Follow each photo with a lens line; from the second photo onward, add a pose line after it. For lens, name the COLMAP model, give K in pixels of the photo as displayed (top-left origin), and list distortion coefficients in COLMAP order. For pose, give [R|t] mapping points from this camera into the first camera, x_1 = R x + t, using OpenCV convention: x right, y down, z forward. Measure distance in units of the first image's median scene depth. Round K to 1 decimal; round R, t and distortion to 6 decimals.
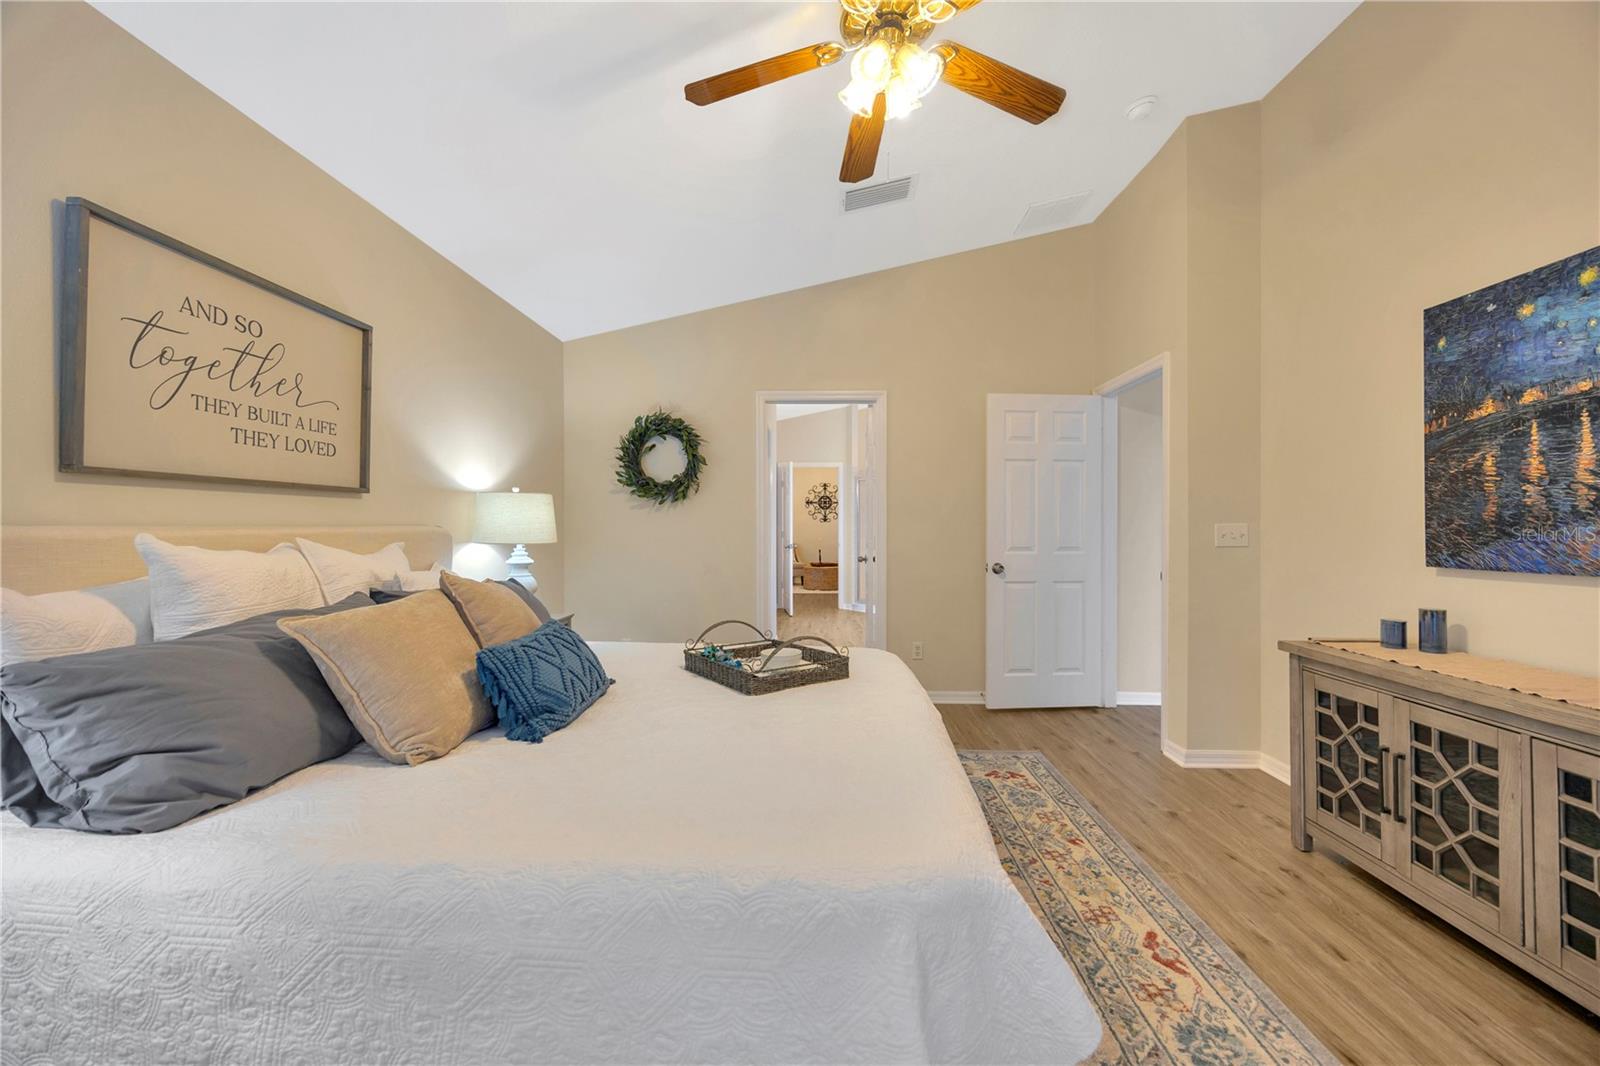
lens RADIAL K [[614.7, 0, 803.1], [0, 614.7, 529.7], [0, 0, 1]] dist [-0.001544, -0.000433]
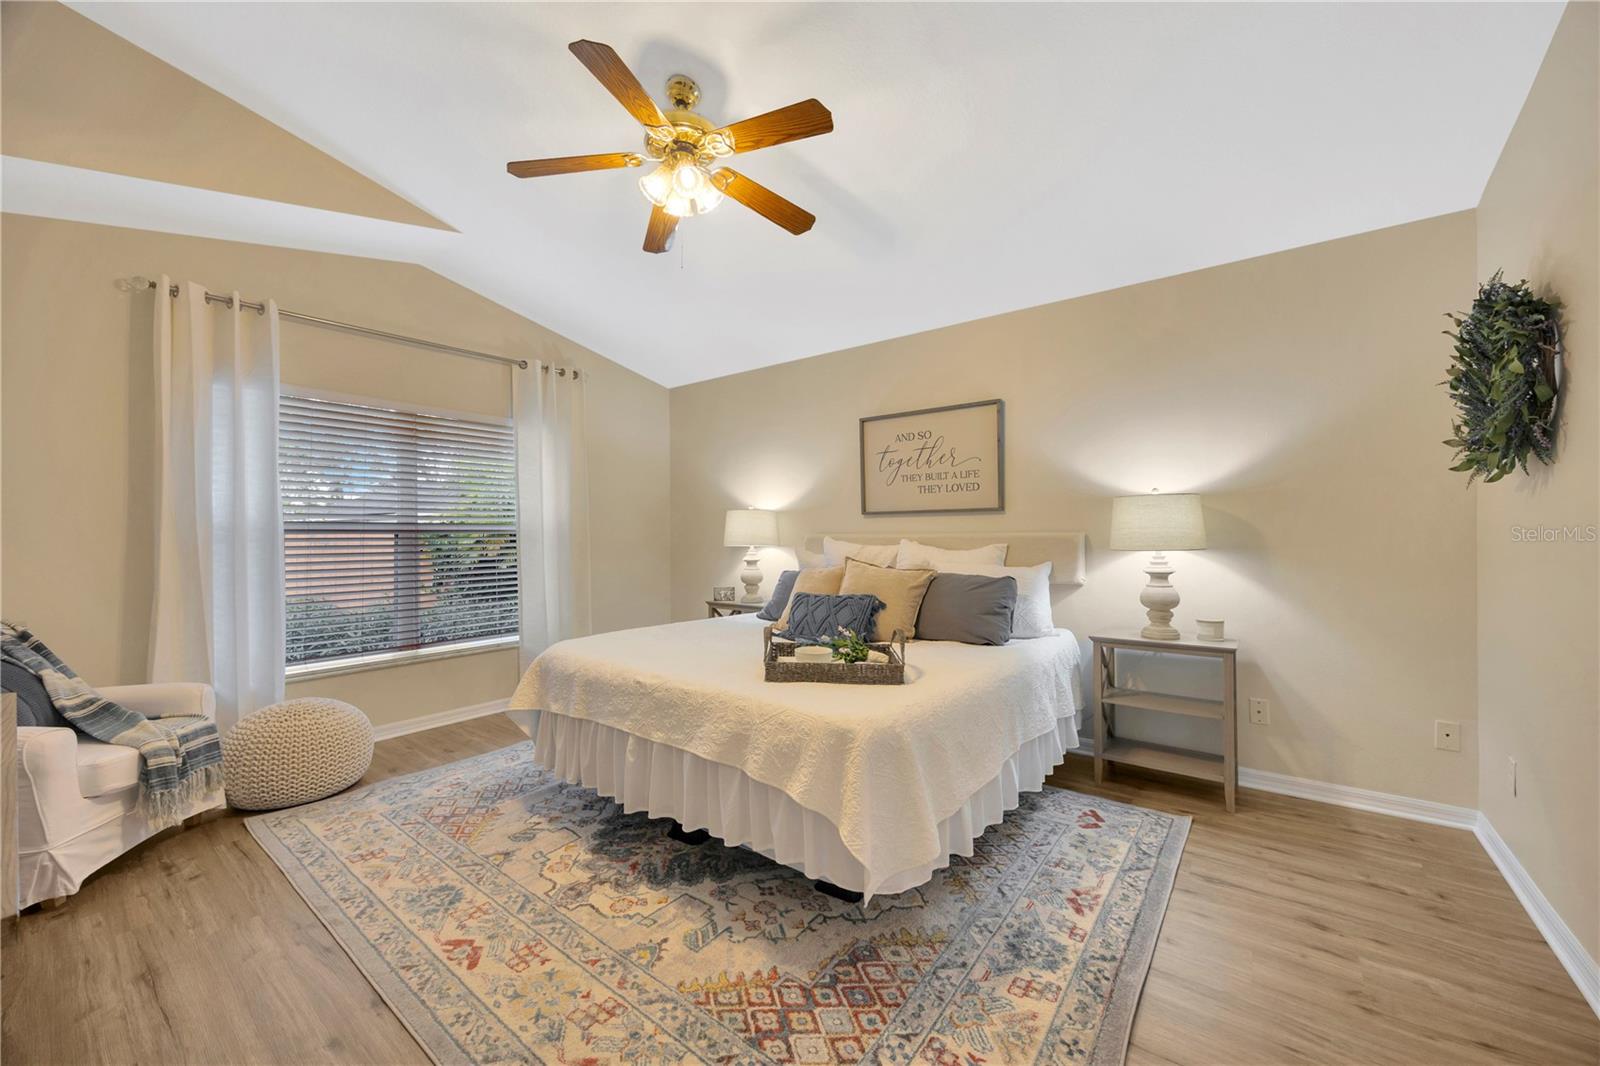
lens RADIAL K [[614.7, 0, 804.5], [0, 614.7, 528.8], [0, 0, 1]] dist [-0.001544, -0.000433]
pose [[-0.580224, -0.001007, -0.814457, 0.969151], [-0.002465, 0.999997, 0.000520, -0.019651], [0.814454, 0.002310, -0.580224, 1.827112]]
